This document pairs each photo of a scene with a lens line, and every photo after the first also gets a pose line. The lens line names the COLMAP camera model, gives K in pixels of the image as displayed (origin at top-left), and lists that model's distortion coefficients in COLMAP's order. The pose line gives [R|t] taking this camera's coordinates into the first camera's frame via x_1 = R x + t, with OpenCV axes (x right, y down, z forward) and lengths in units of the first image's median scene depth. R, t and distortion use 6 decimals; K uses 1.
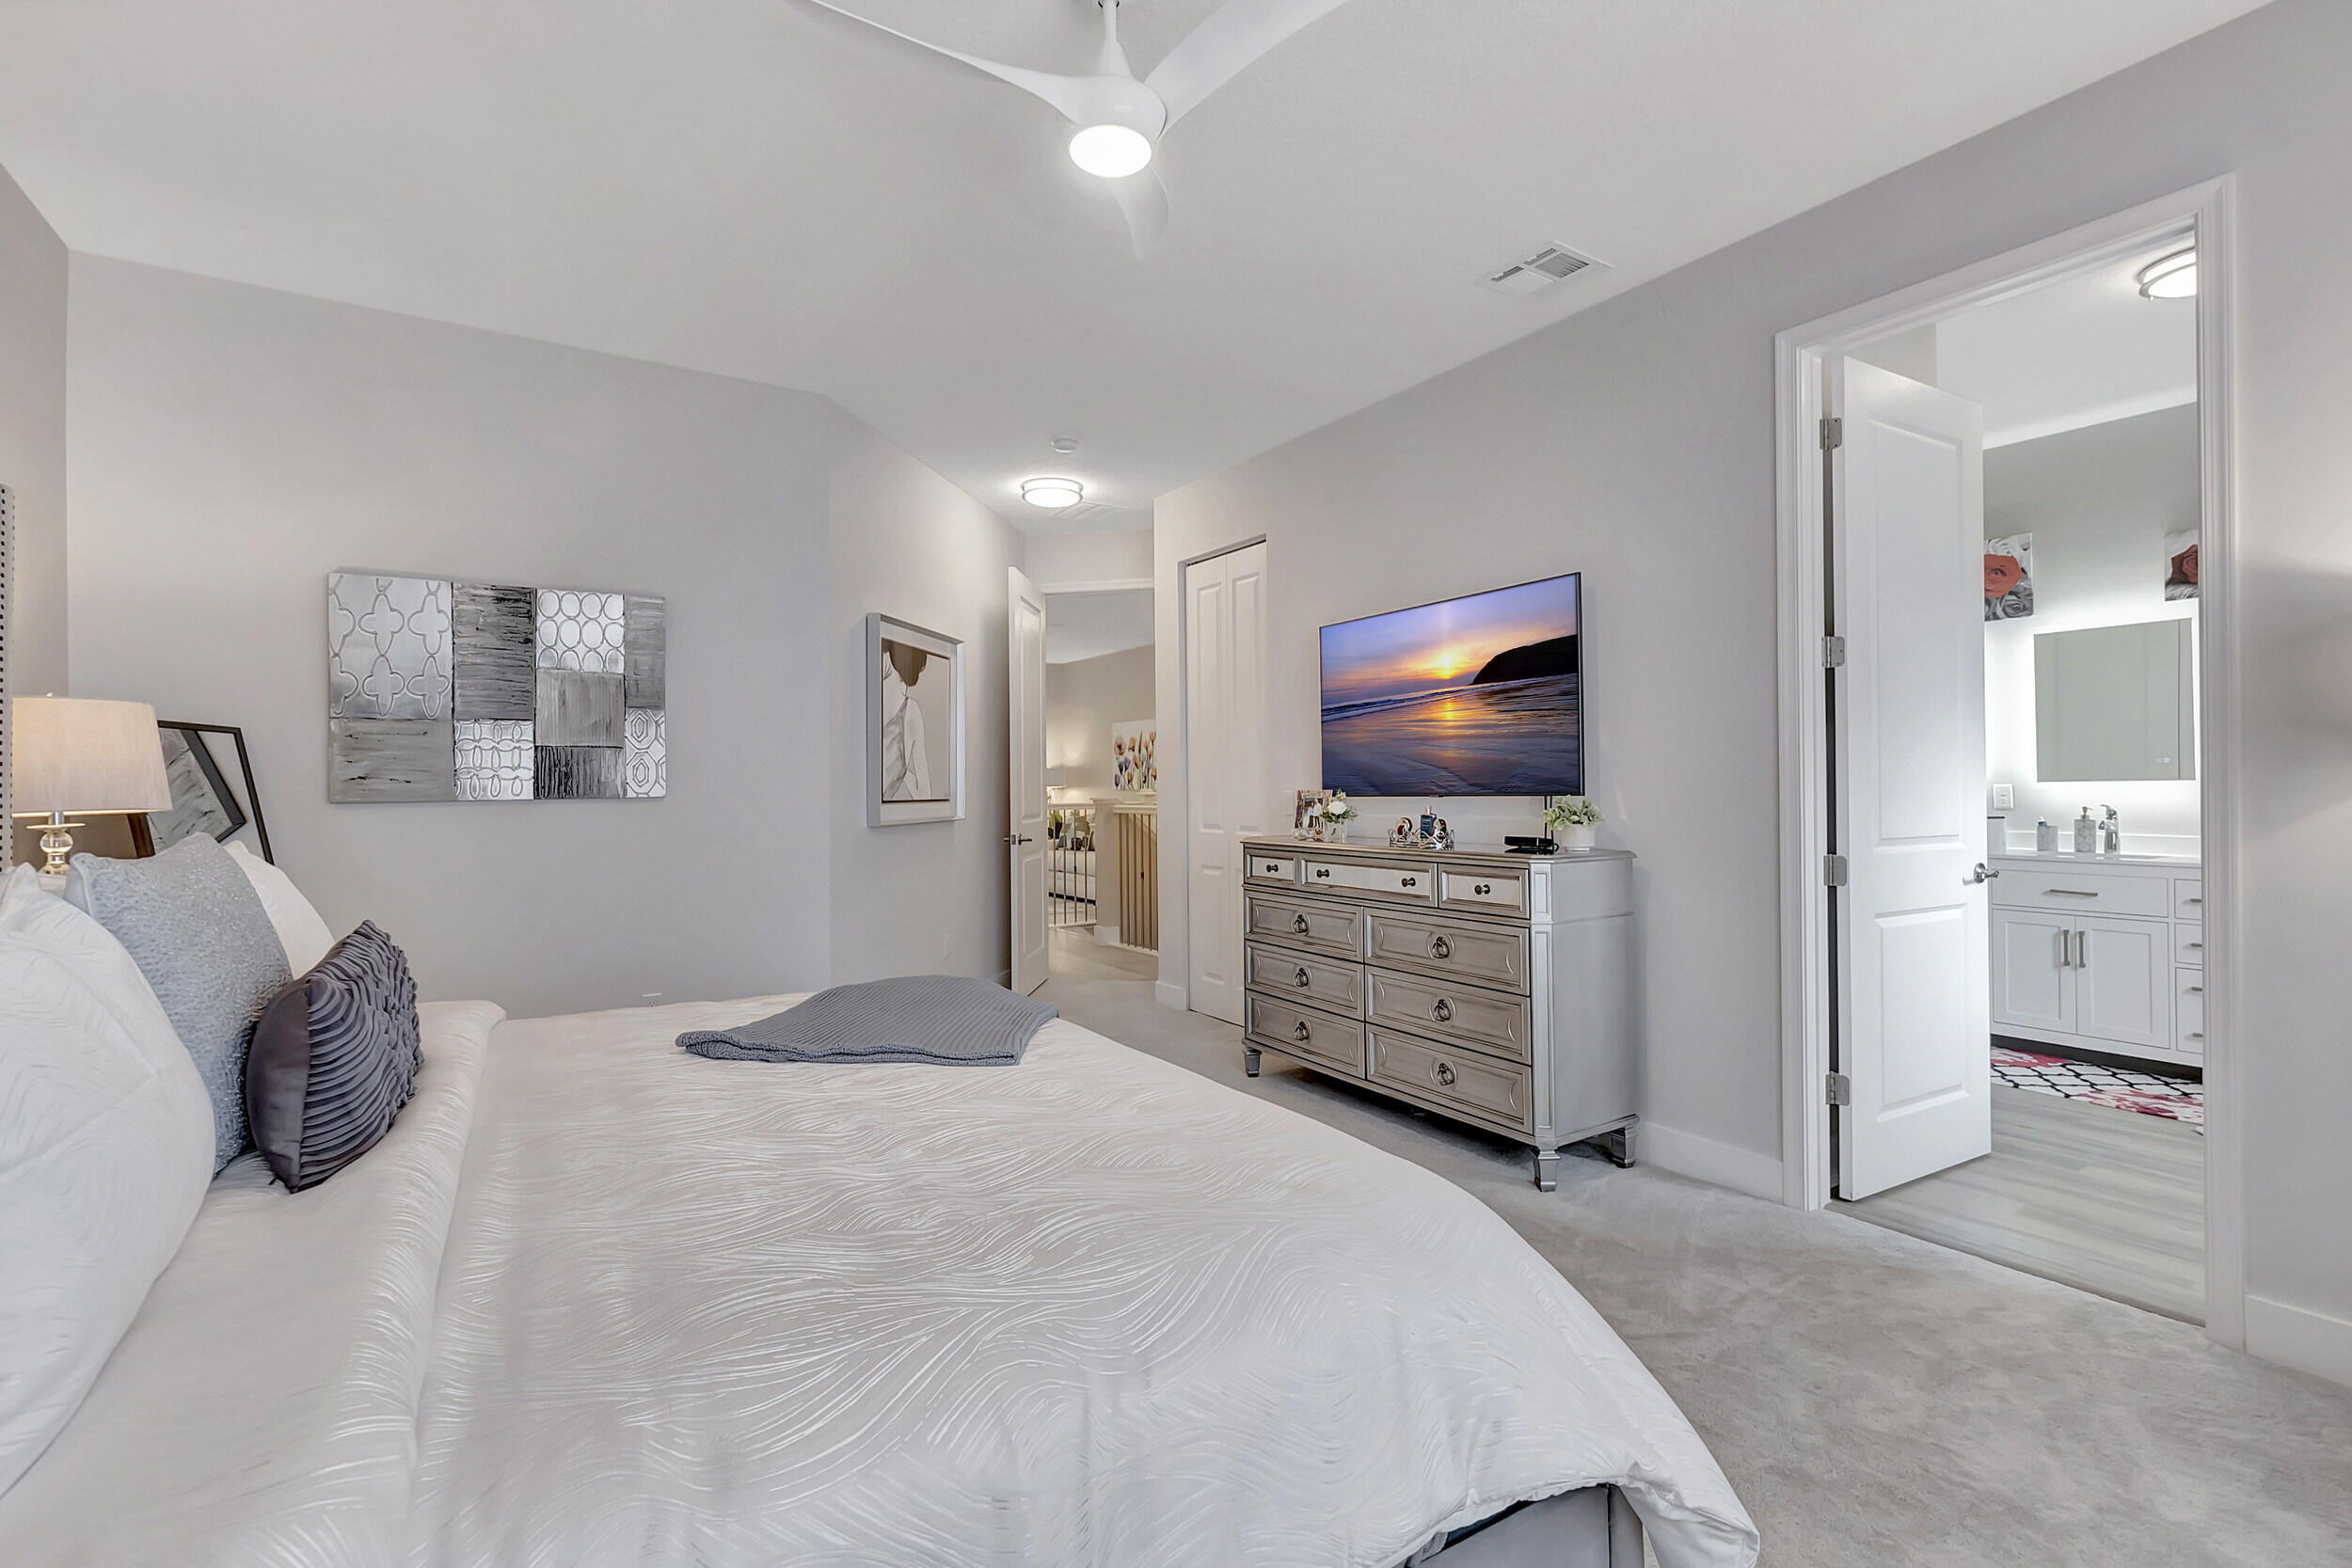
lens RADIAL K [[1051.6, 0, 1174.2], [0, 1051.6, 780.6], [0, 0, 1]] dist [-0.002887, 0.001278]
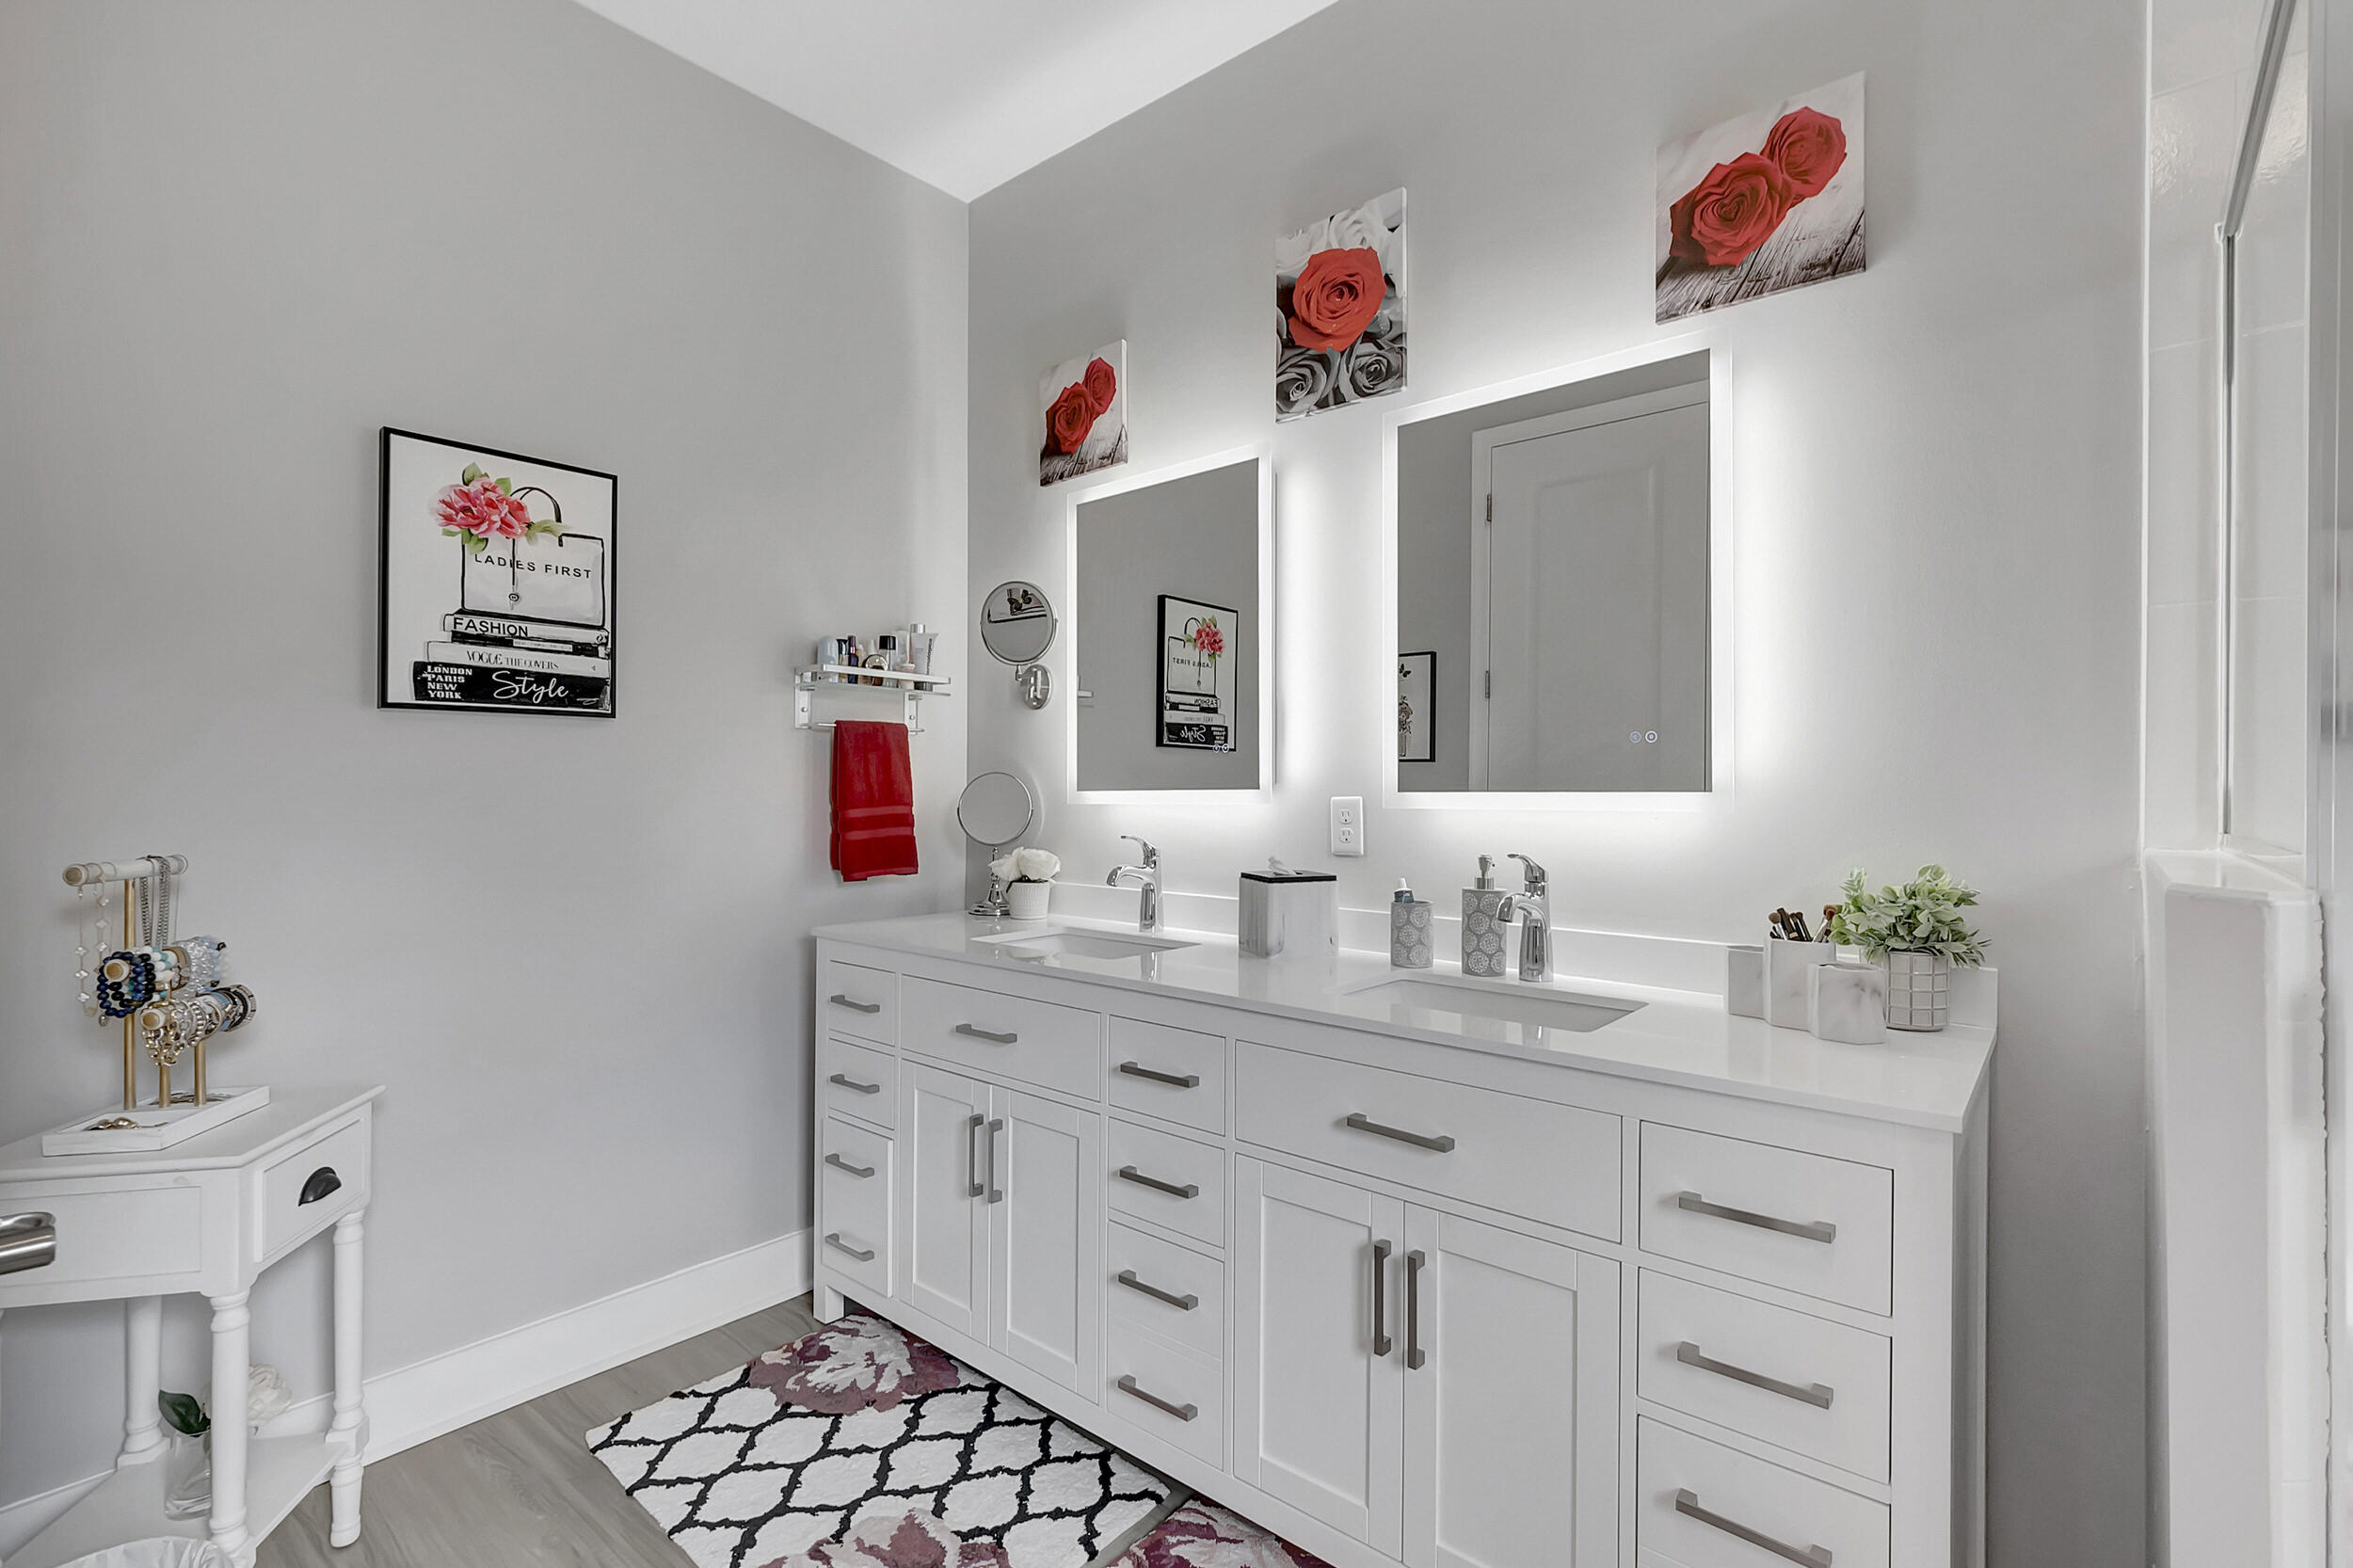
lens RADIAL K [[1052.2, 0, 1191.6], [0, 1052.2, 788.5], [0, 0, 1]] dist [-0.002887, 0.001278]
pose [[0.958452, 0.007815, 0.285147, 0.650960], [-0.010824, 0.999901, 0.008978, -0.002643], [-0.285049, -0.011691, 0.958442, 0.656117]]
